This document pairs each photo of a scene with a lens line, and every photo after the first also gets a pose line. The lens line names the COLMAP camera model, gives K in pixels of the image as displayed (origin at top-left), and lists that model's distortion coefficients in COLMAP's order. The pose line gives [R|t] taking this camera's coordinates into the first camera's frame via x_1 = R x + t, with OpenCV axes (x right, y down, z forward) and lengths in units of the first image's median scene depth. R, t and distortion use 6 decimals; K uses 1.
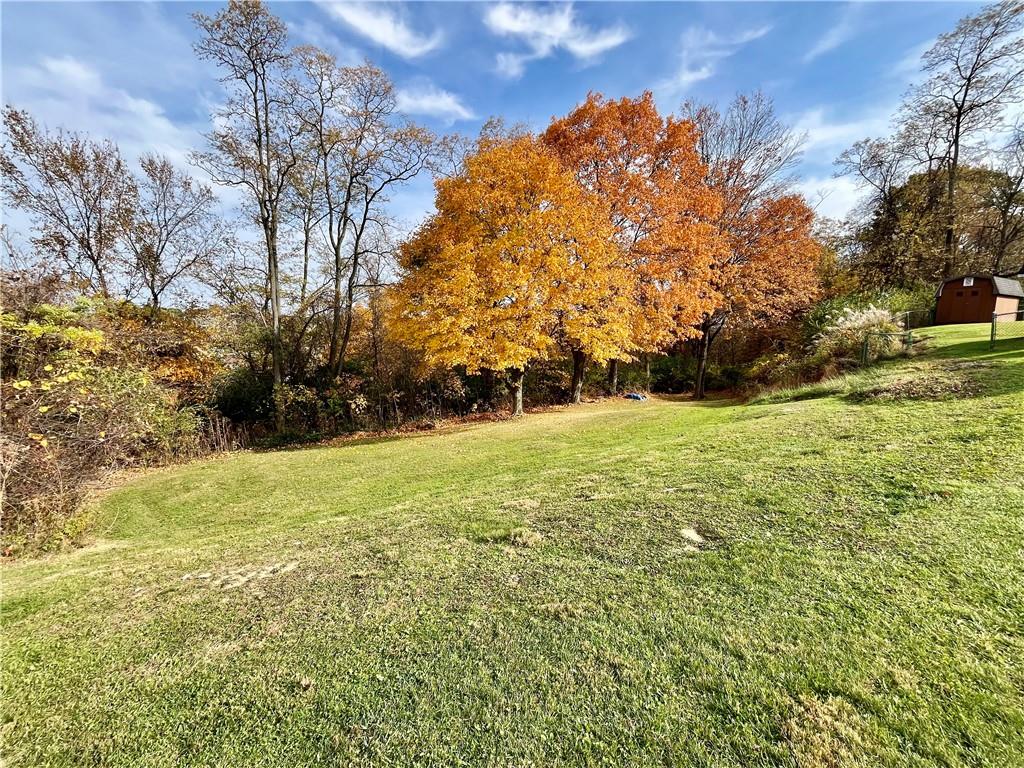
lens RADIAL K [[417.0, 0, 512.2], [0, 417.0, 384.3], [0, 0, 1]] dist [-0.007502, 0.001550]
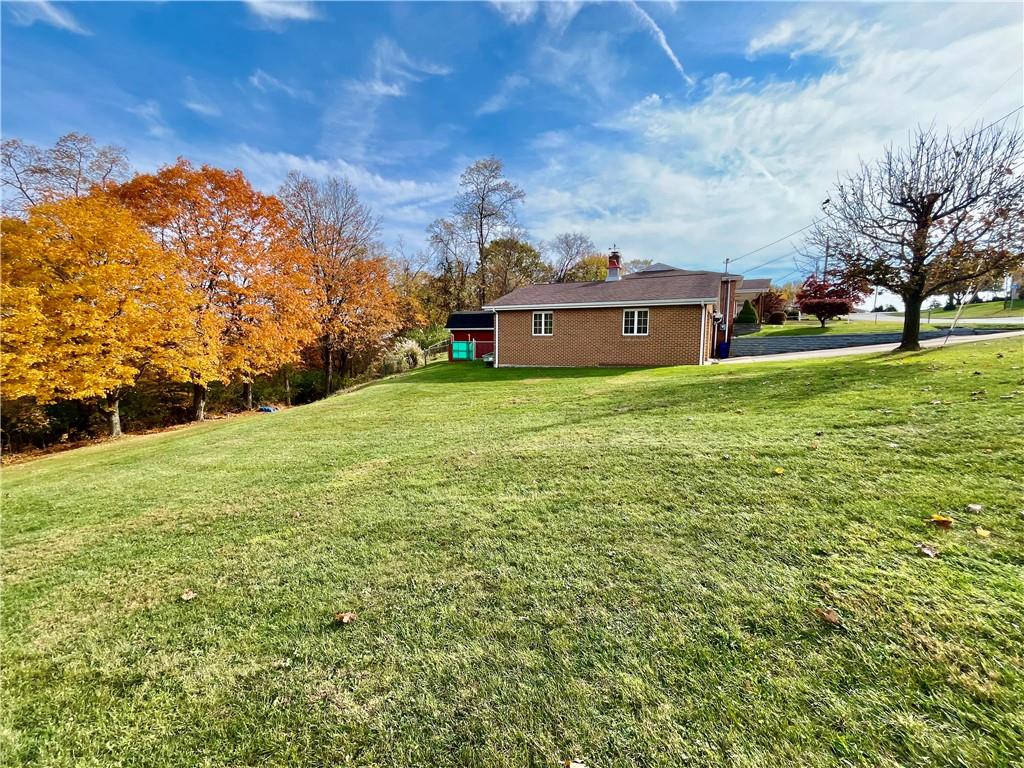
lens RADIAL K [[417.0, 0, 511.1], [0, 417.0, 383.4], [0, 0, 1]] dist [-0.007502, 0.001550]
pose [[0.767723, -0.064449, 0.637532, 0.129483], [0.082675, 0.996576, 0.001187, 0.018753], [-0.635426, 0.051797, 0.770423, -0.528366]]
